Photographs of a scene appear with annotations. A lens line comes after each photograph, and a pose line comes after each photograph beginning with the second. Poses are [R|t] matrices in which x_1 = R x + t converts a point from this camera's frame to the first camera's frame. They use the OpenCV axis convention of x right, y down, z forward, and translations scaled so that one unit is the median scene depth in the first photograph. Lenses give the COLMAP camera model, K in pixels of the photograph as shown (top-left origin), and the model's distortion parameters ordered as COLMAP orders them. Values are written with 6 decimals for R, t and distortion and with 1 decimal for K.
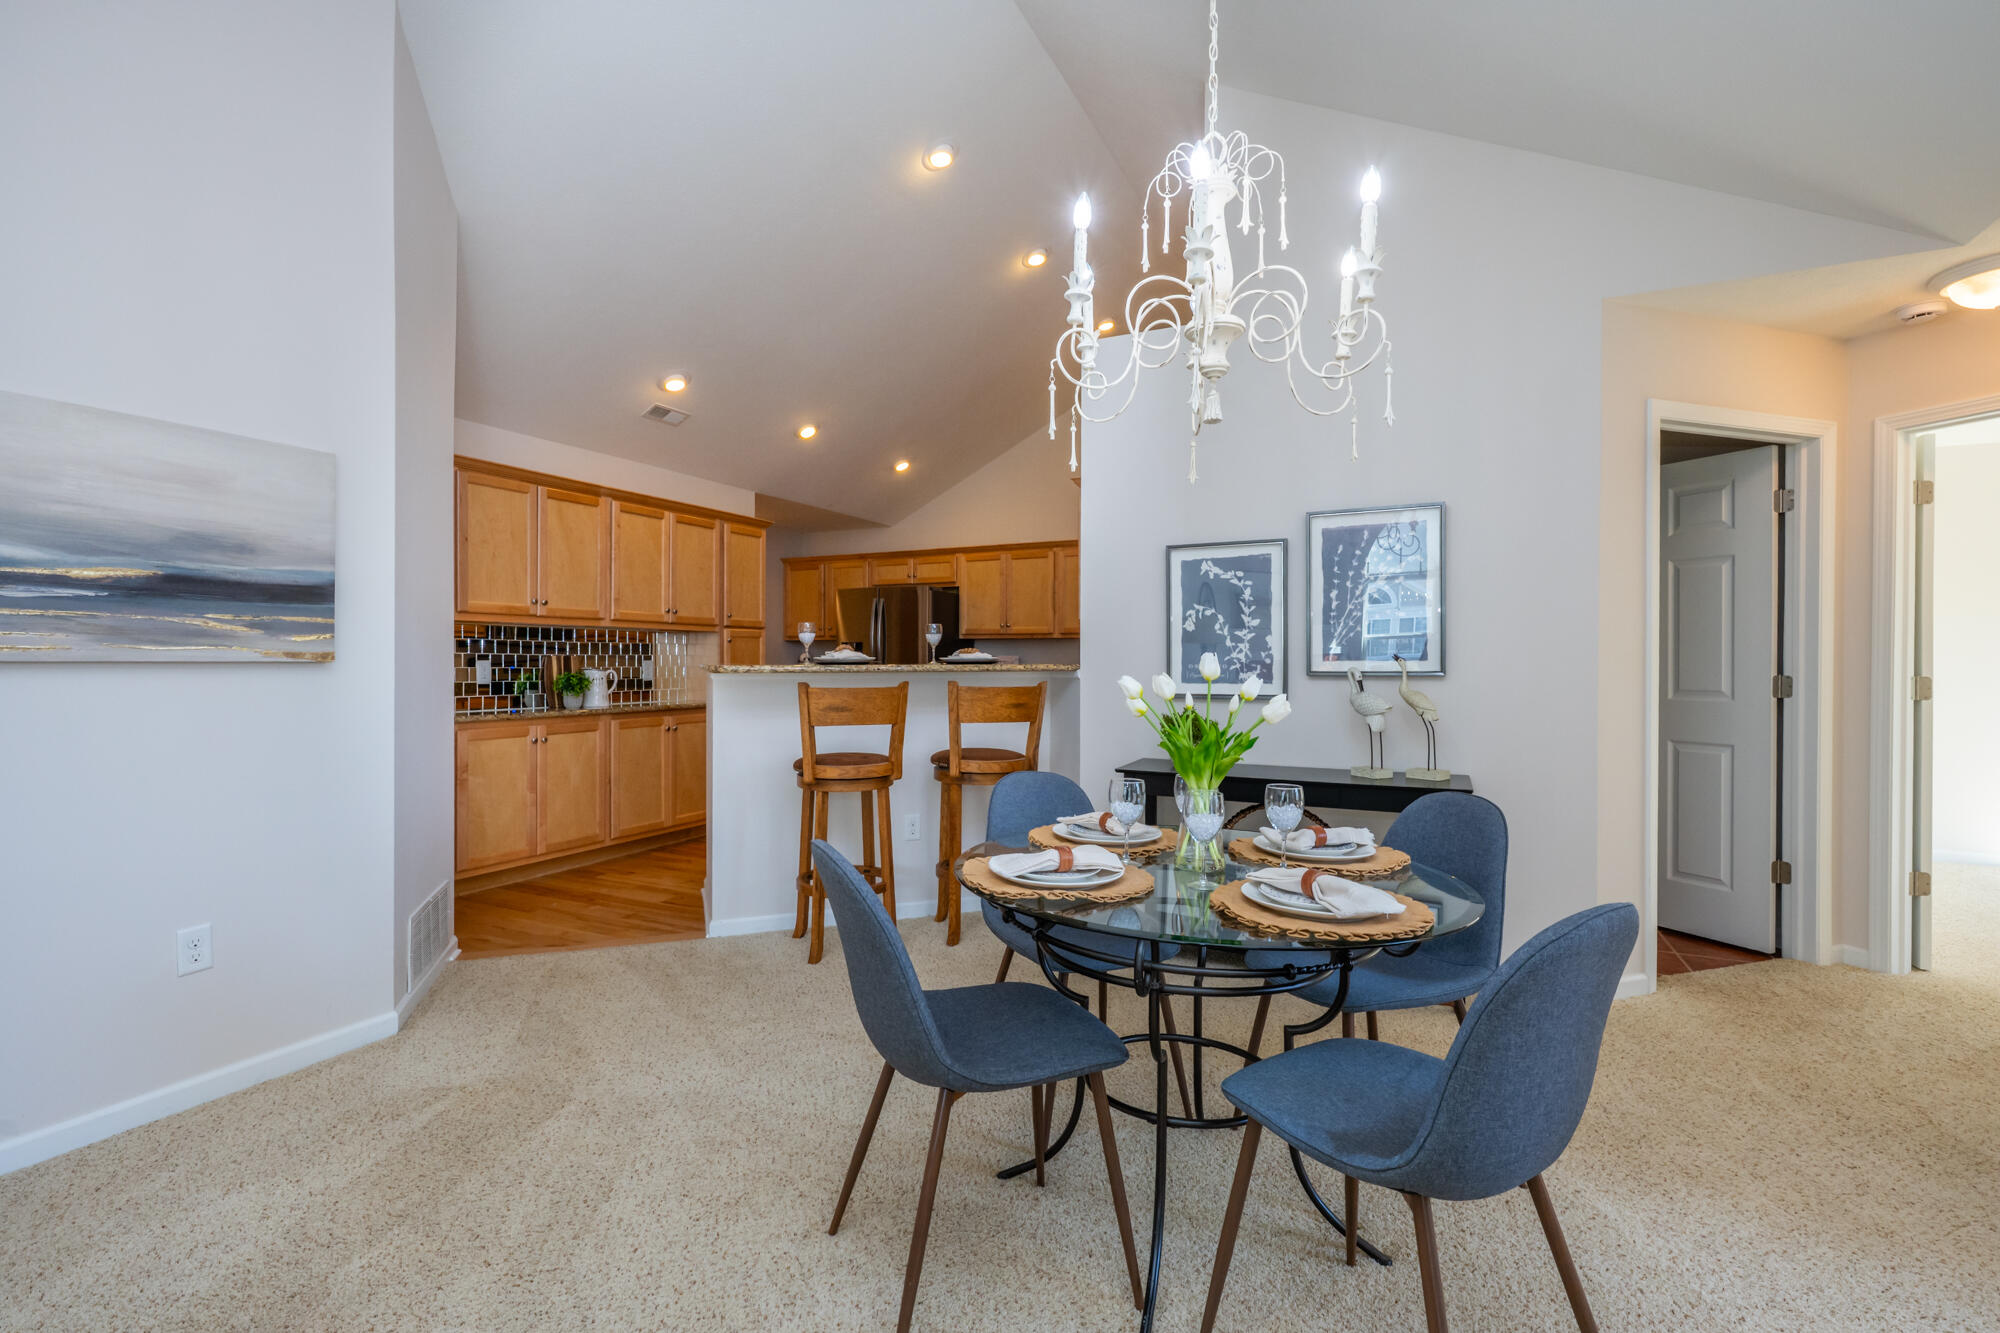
lens RADIAL K [[906.1, 0, 1000.0], [0, 906.1, 666.5], [0, 0, 1]] dist [-0.000790, 0.000066]
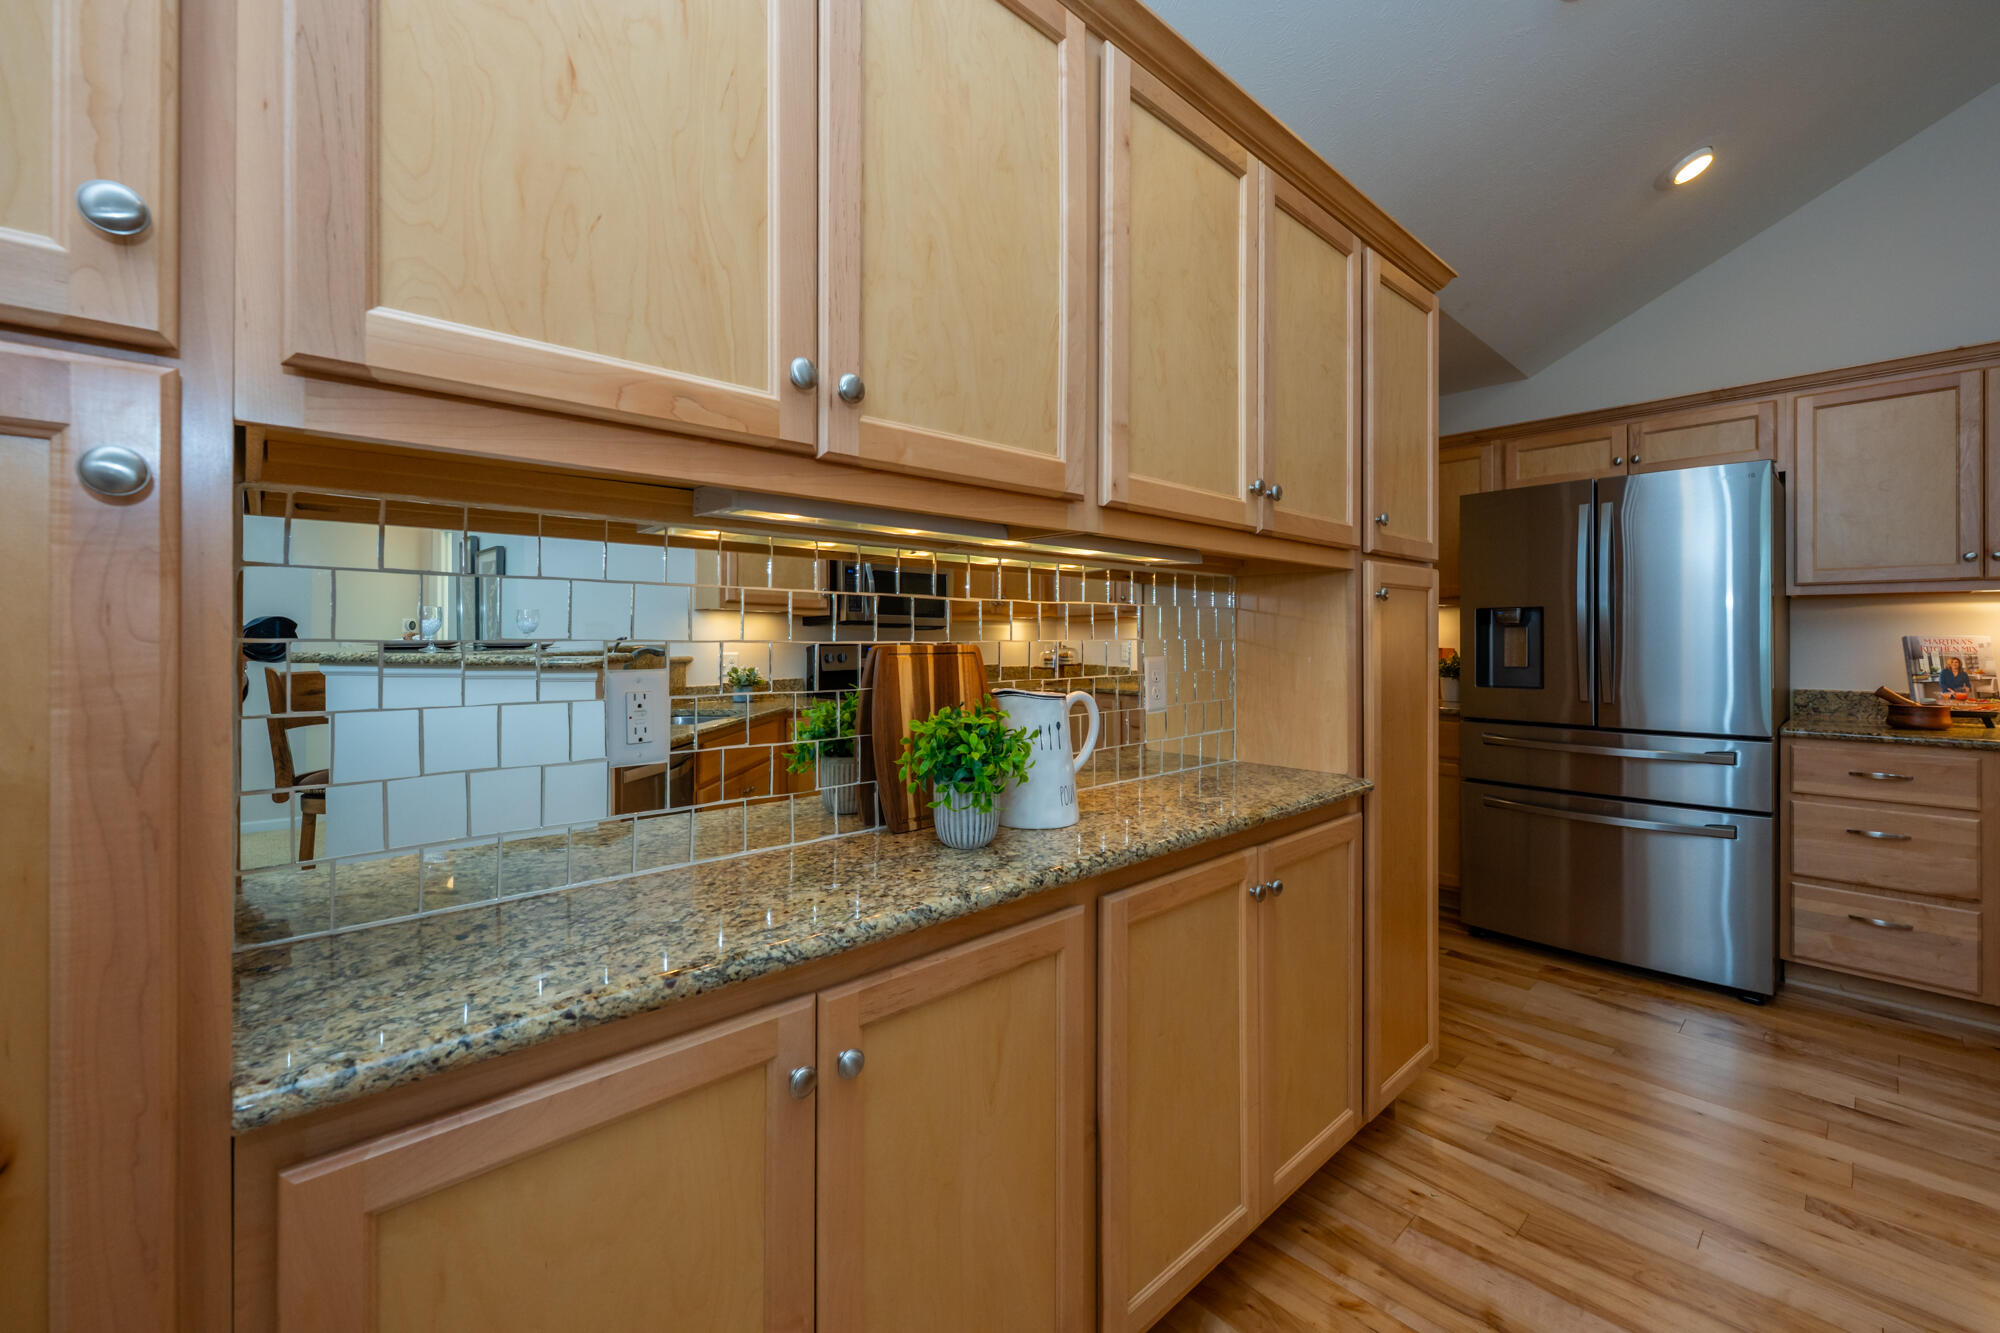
lens RADIAL K [[803.2, 0, 997.7], [0, 803.2, 638.2], [0, 0, 1]] dist [0.002268, 0.000464]
pose [[0.932613, -0.000942, -0.360878, -0.340834], [-0.001213, 0.999983, -0.005745, -0.011918], [0.360877, 0.005796, 0.932595, 0.707134]]
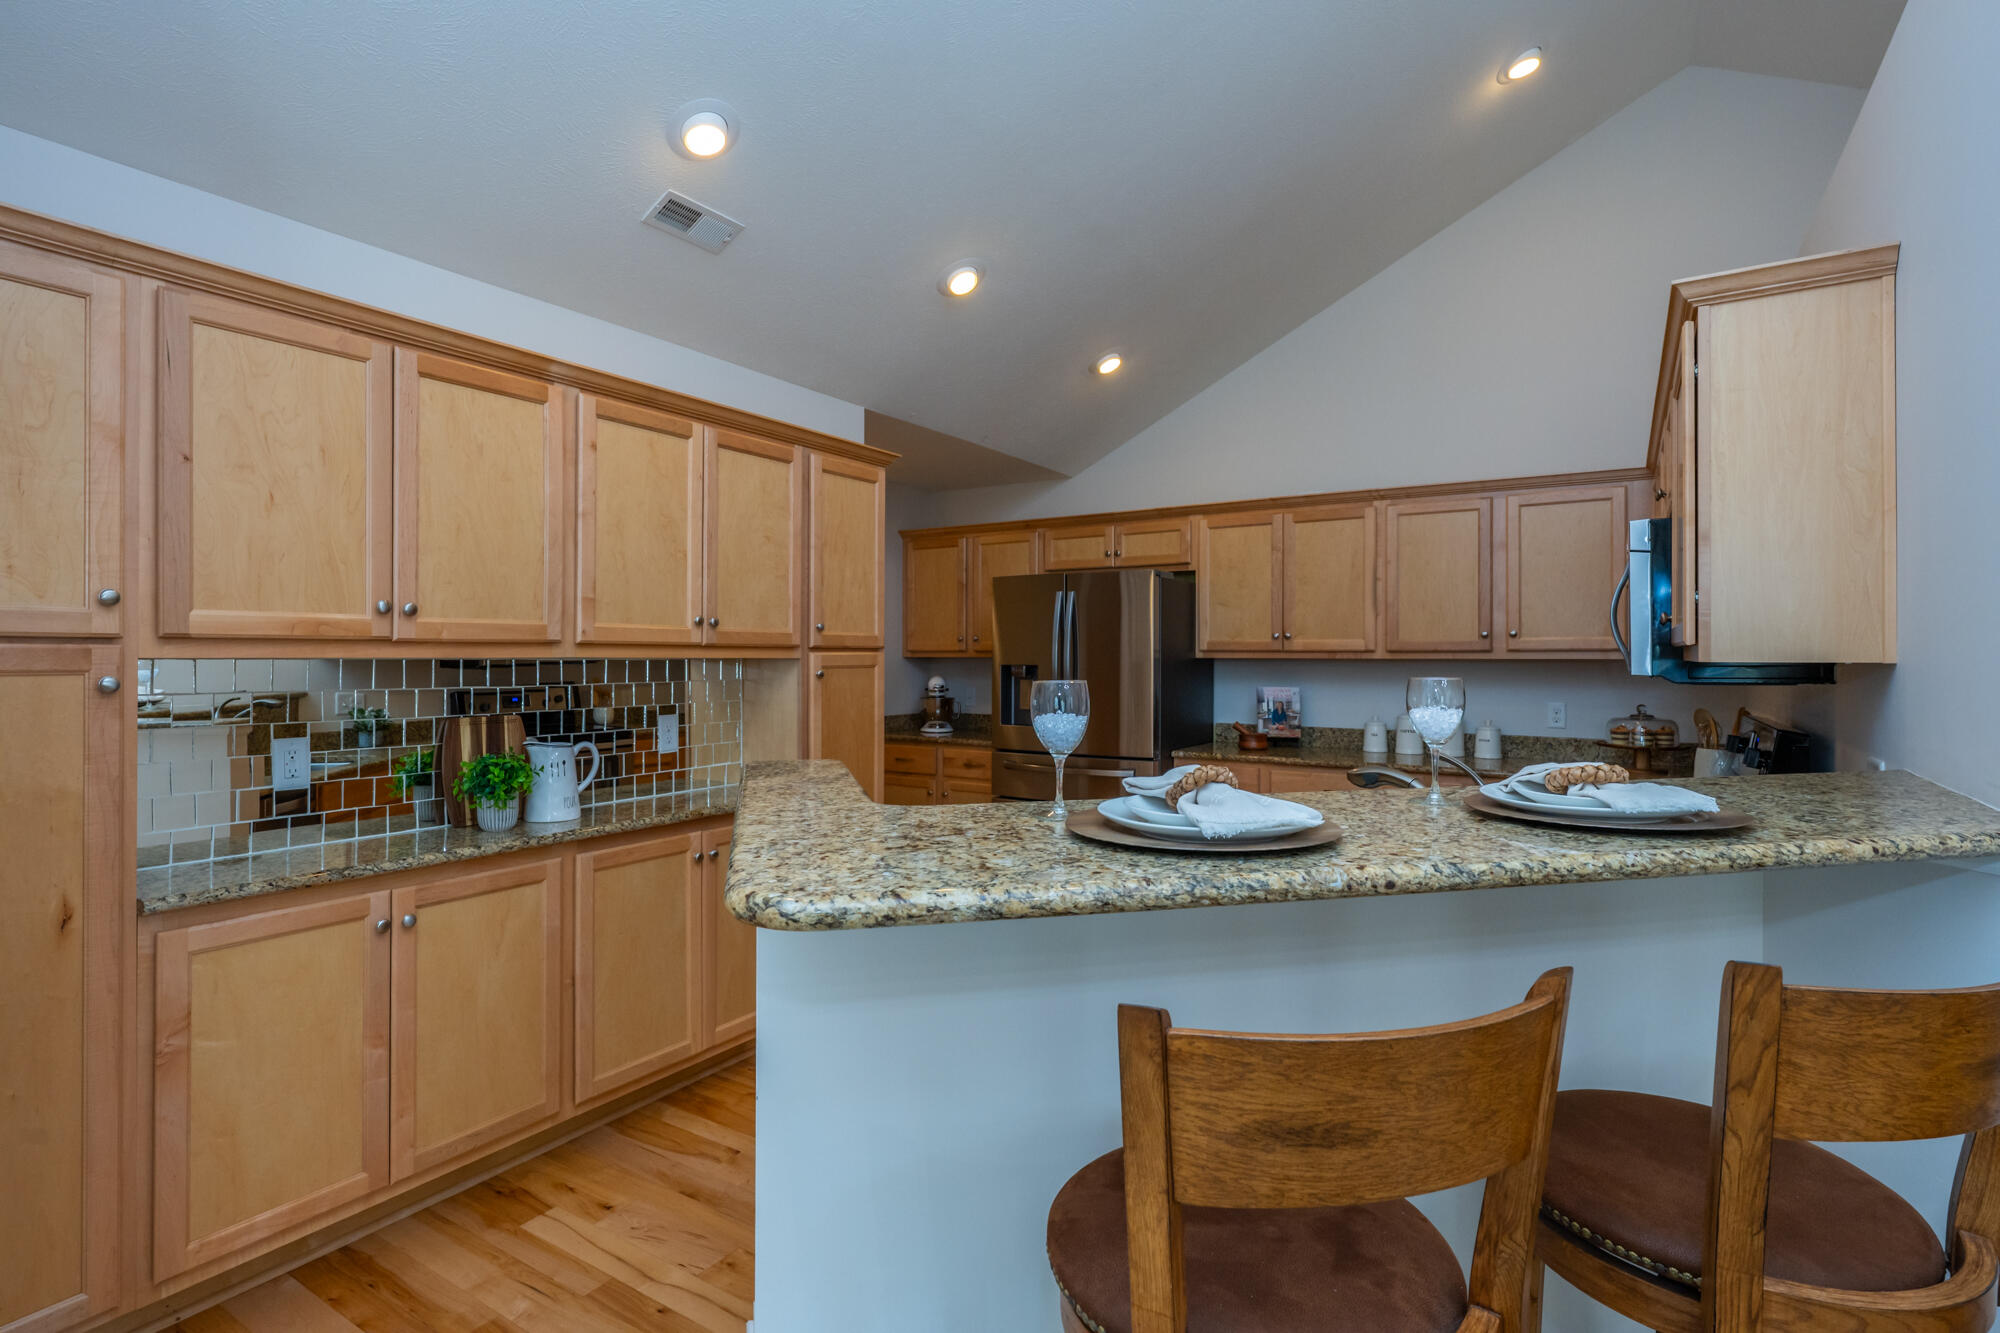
lens RADIAL K [[986.8, 0, 1002.2], [0, 986.8, 657.2], [0, 0, 1]] dist [0.005183, 0.000462]
pose [[0.993858, 0.000345, -0.110666, -0.136277], [-0.000820, 0.999991, -0.004244, -0.038832], [0.110663, 0.004308, 0.993849, 0.463755]]
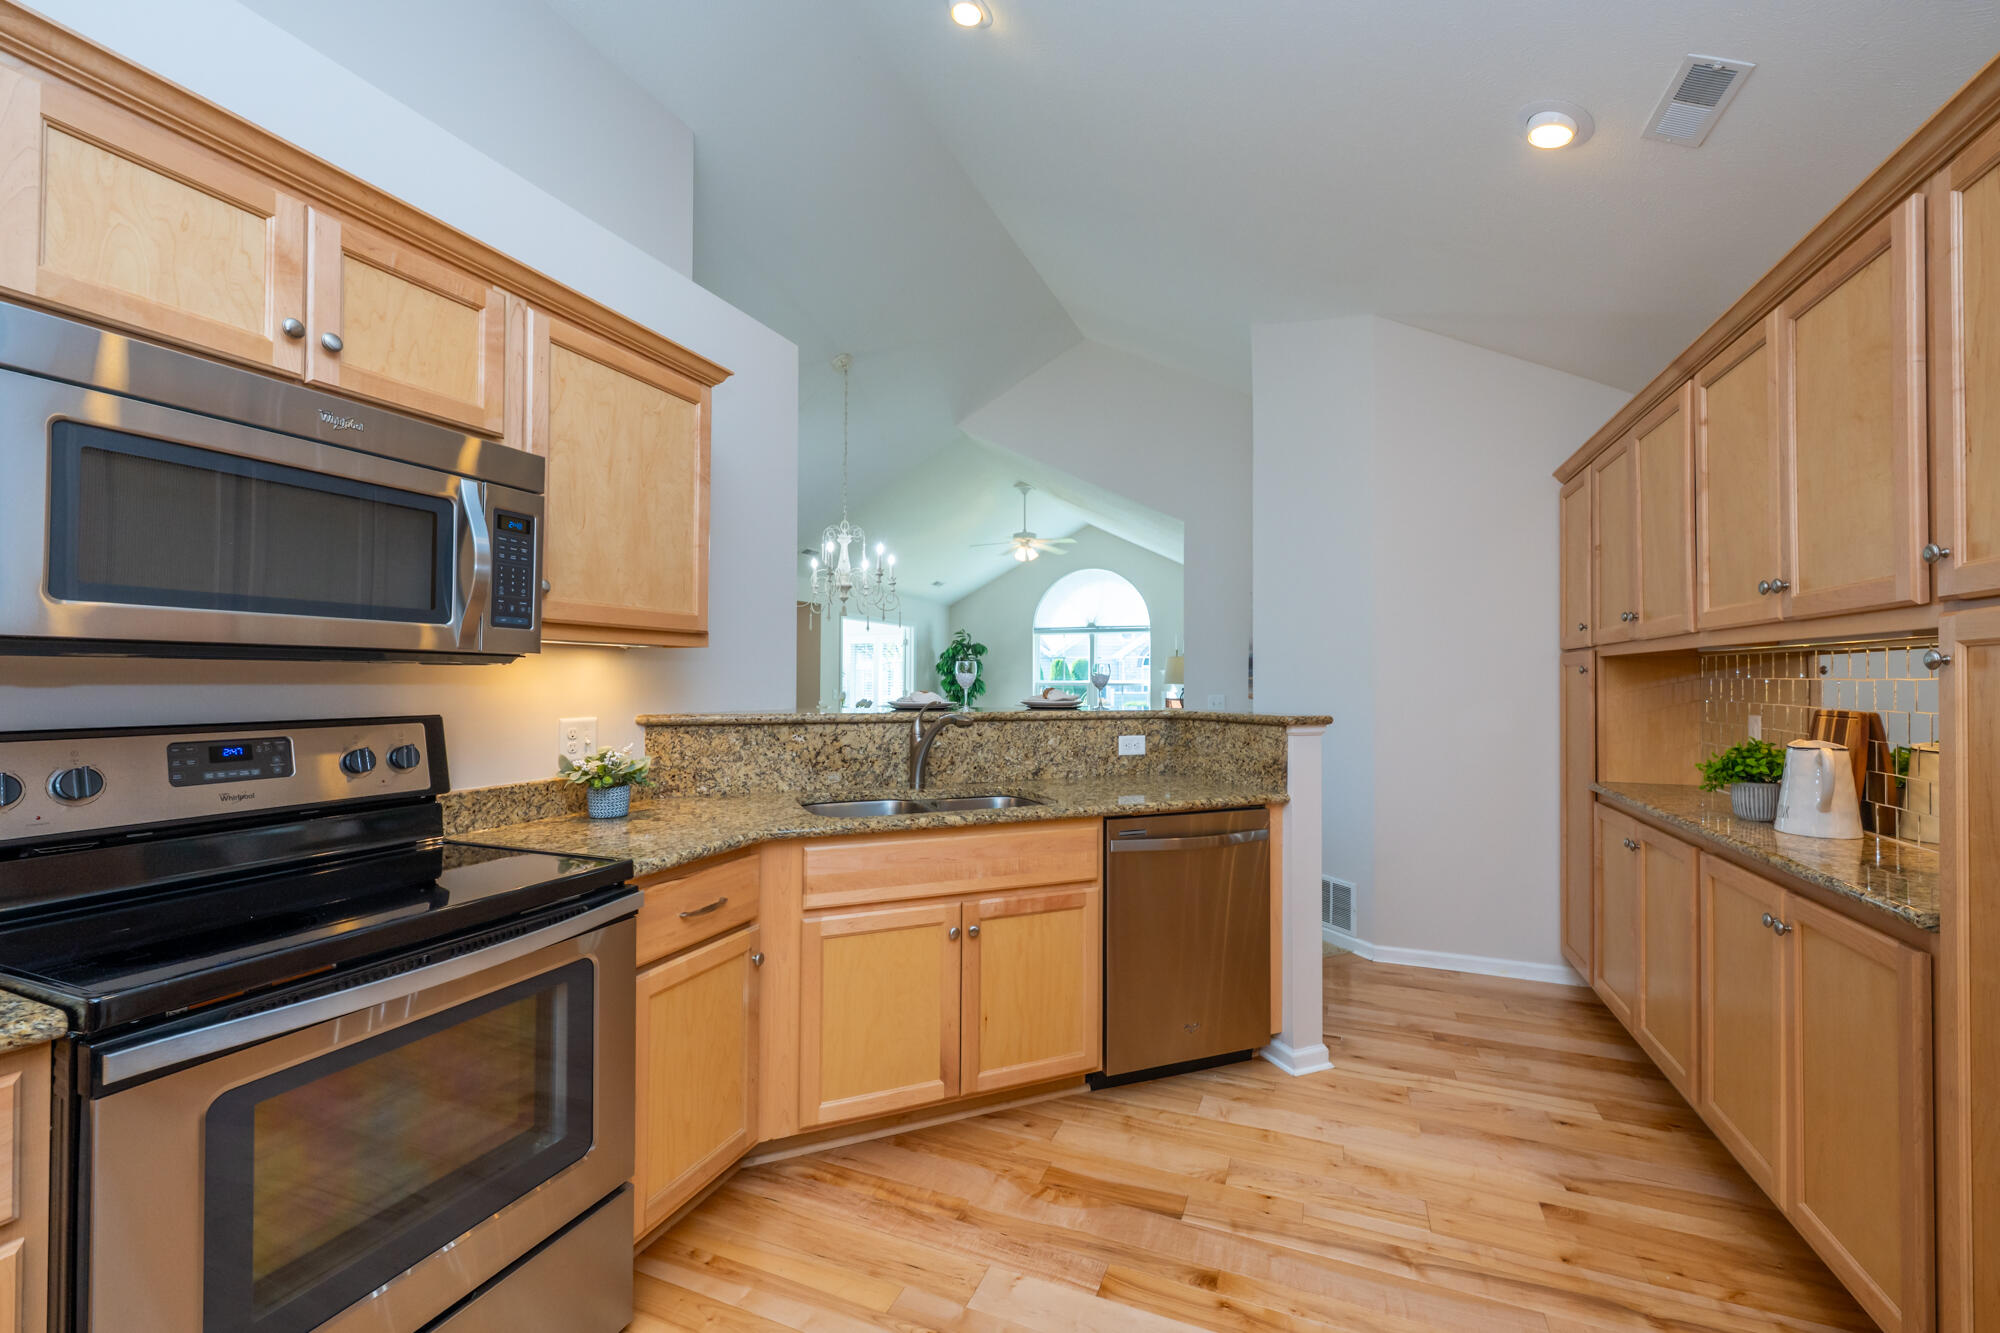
lens RADIAL K [[811.2, 0, 1000.0], [0, 811.2, 666.5], [0, 0, 1]] dist [-0.000921, -0.000247]
pose [[-0.997513, -0.005385, -0.070277, -0.042033], [-0.004705, 0.999941, -0.009834, -0.026483], [0.070325, -0.009479, -0.997479, 1.256652]]
